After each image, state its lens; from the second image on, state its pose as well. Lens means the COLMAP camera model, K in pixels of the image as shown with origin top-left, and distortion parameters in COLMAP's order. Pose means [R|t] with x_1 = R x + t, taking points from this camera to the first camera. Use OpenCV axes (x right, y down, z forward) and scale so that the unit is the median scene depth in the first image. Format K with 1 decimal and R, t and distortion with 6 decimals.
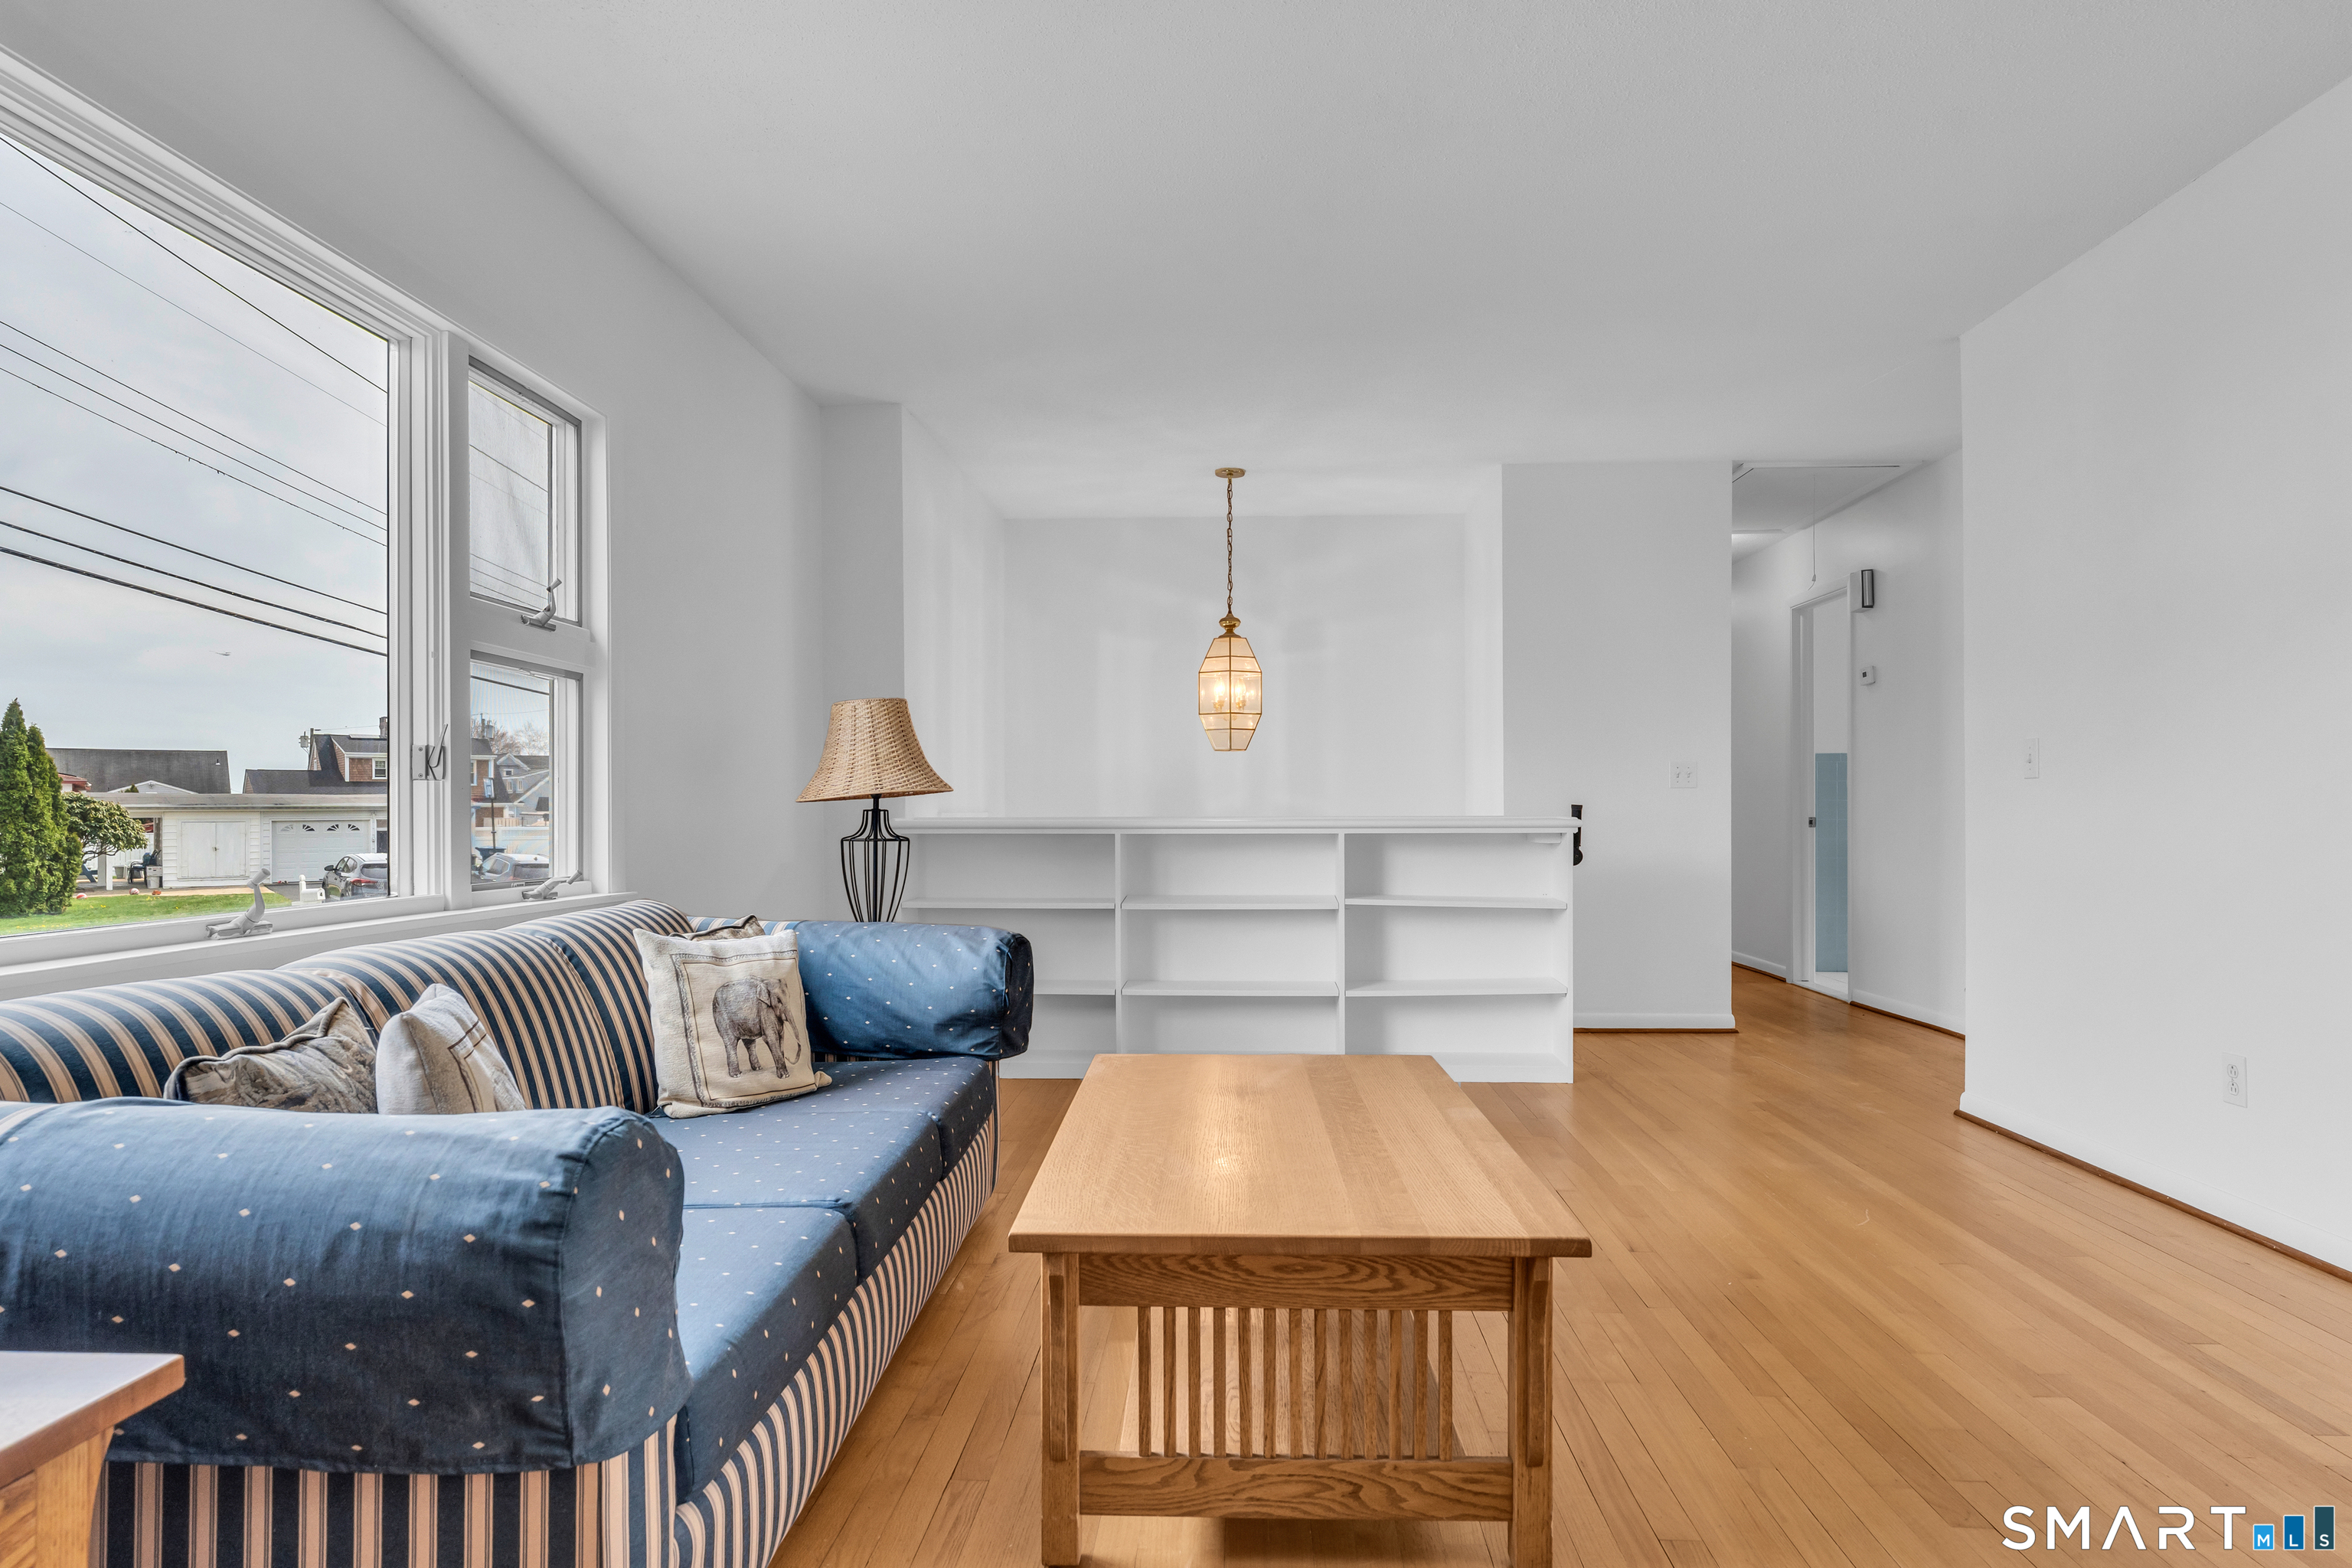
lens RADIAL K [[1379.5, 0, 1175.1], [0, 1379.5, 797.9], [0, 0, 1]] dist [0.015685, -0.000043]
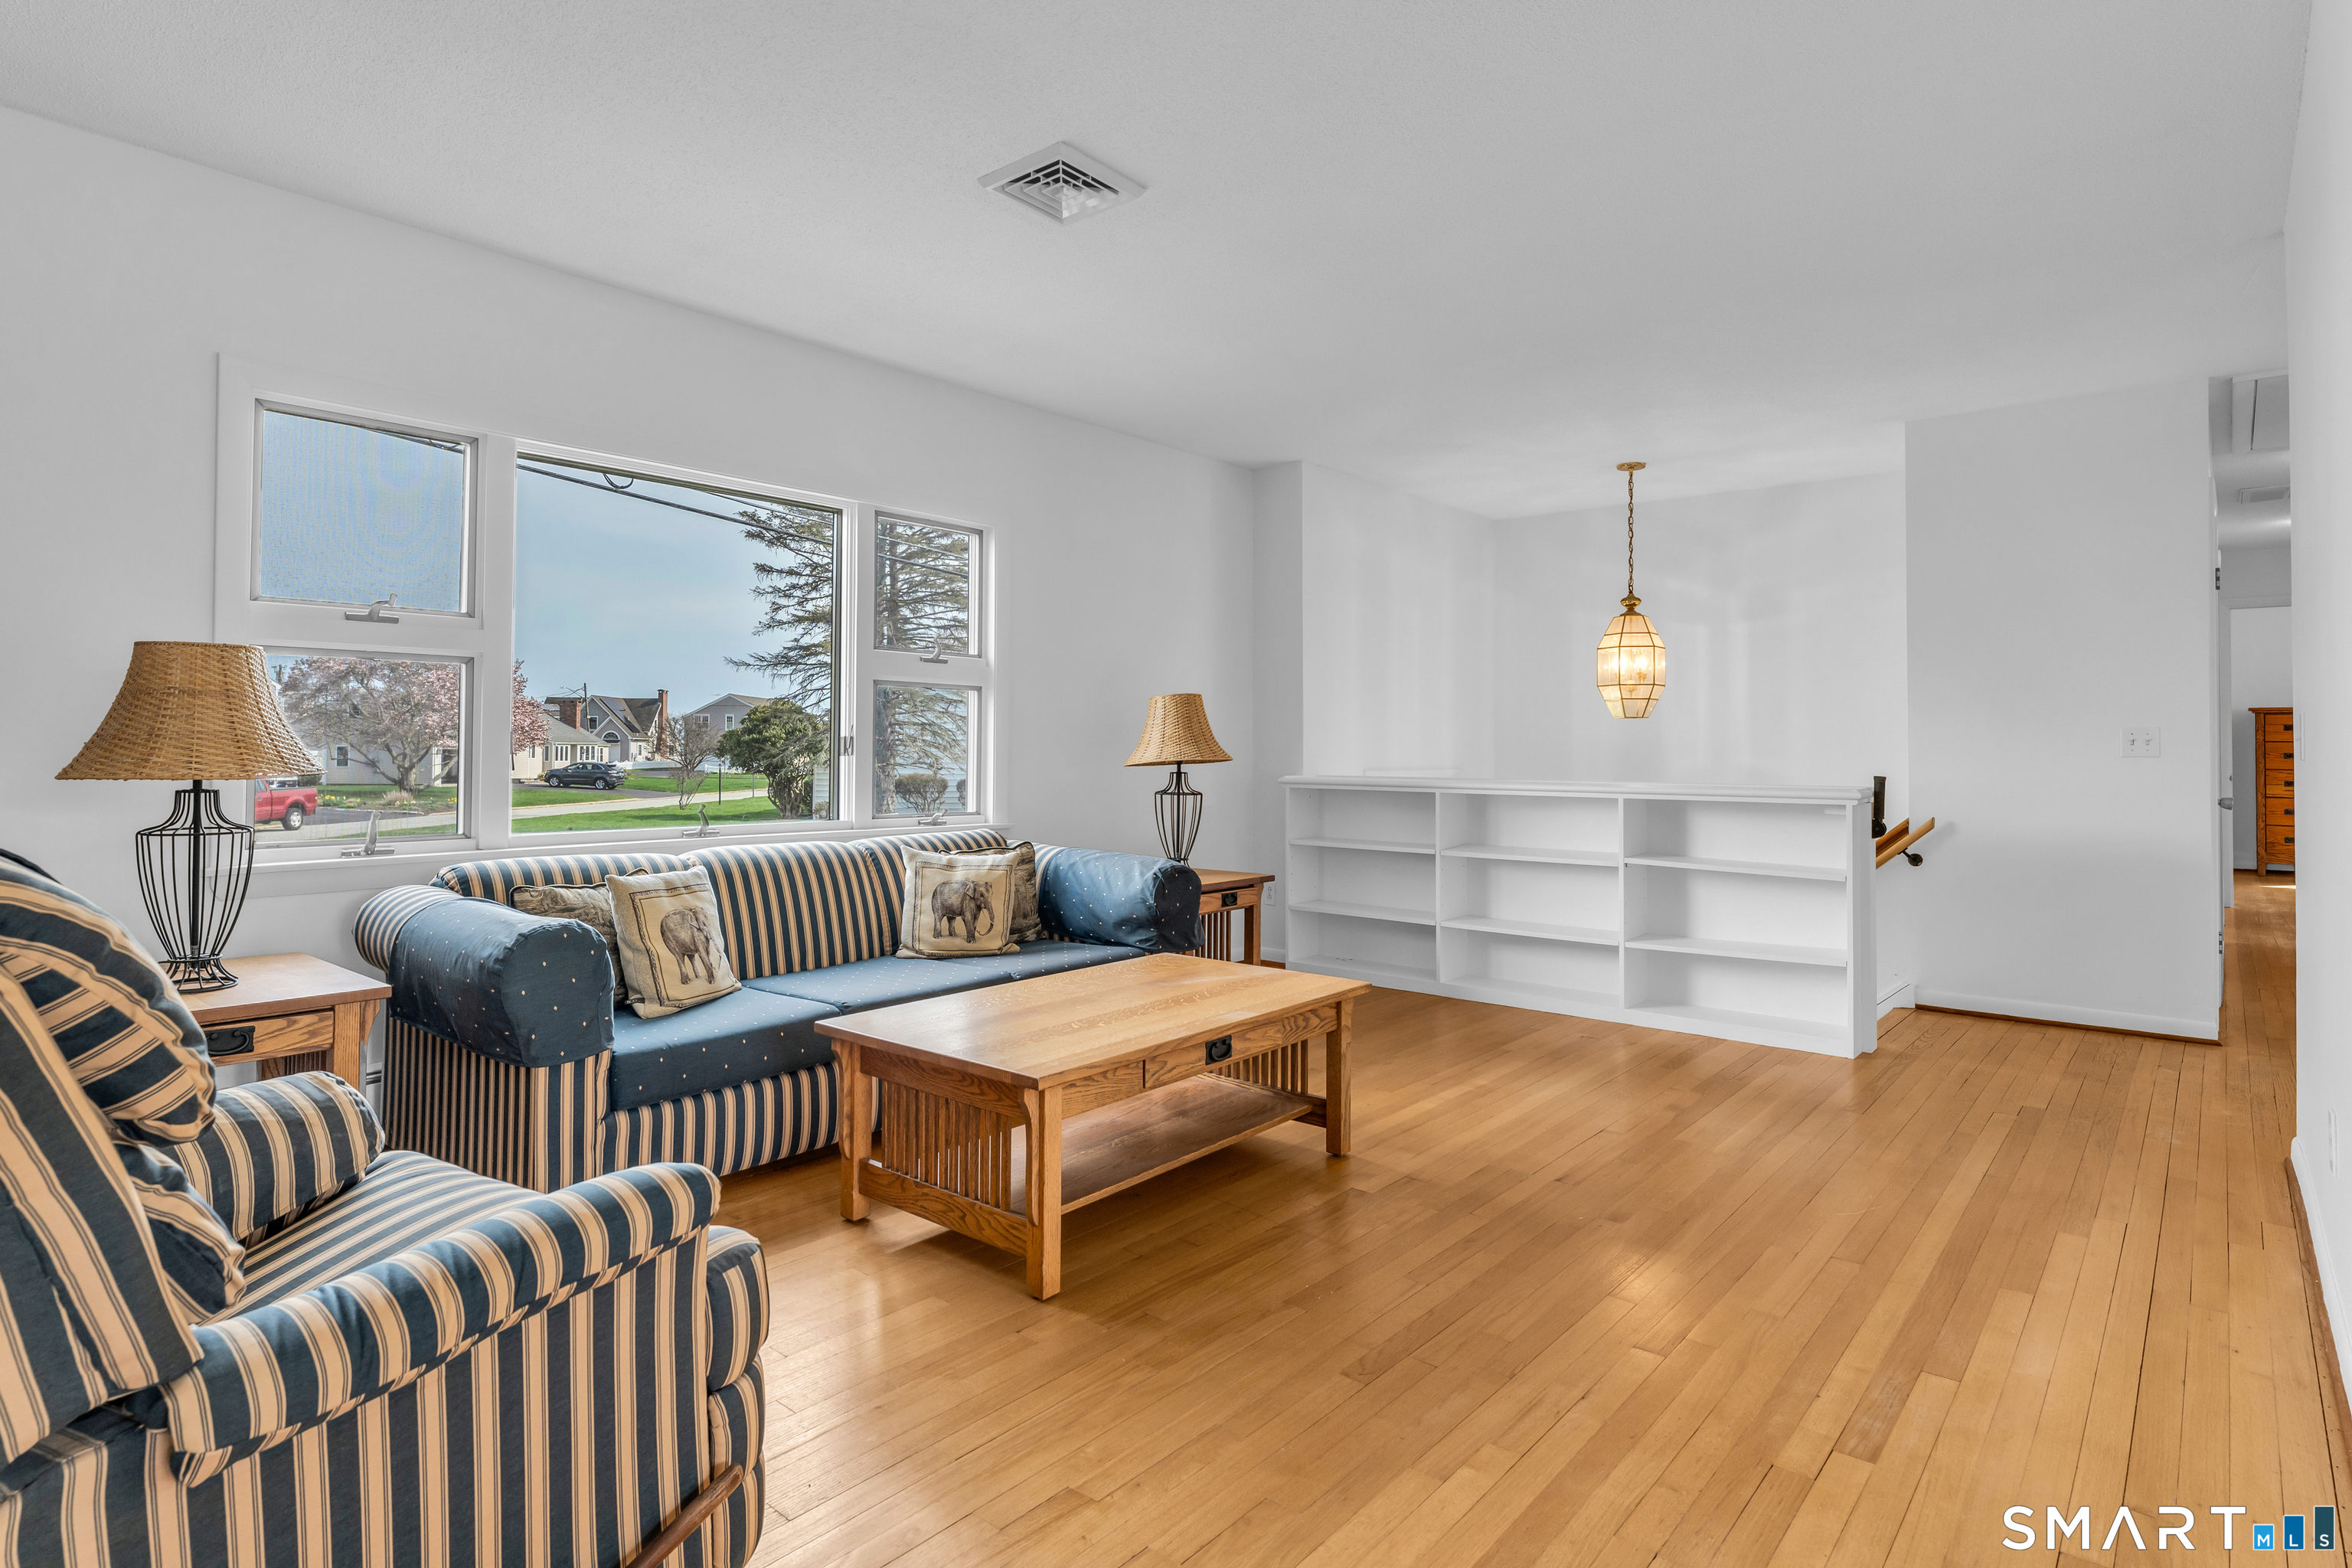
lens RADIAL K [[1217.4, 0, 1177.1], [0, 1217.4, 743.3], [0, 0, 1]] dist [-0.003040, -0.000247]
pose [[0.782929, 0.002143, -0.622108, 0.552129], [-0.002007, 0.999998, 0.000920, -0.022477], [0.622108, 0.000528, 0.782931, 0.026017]]
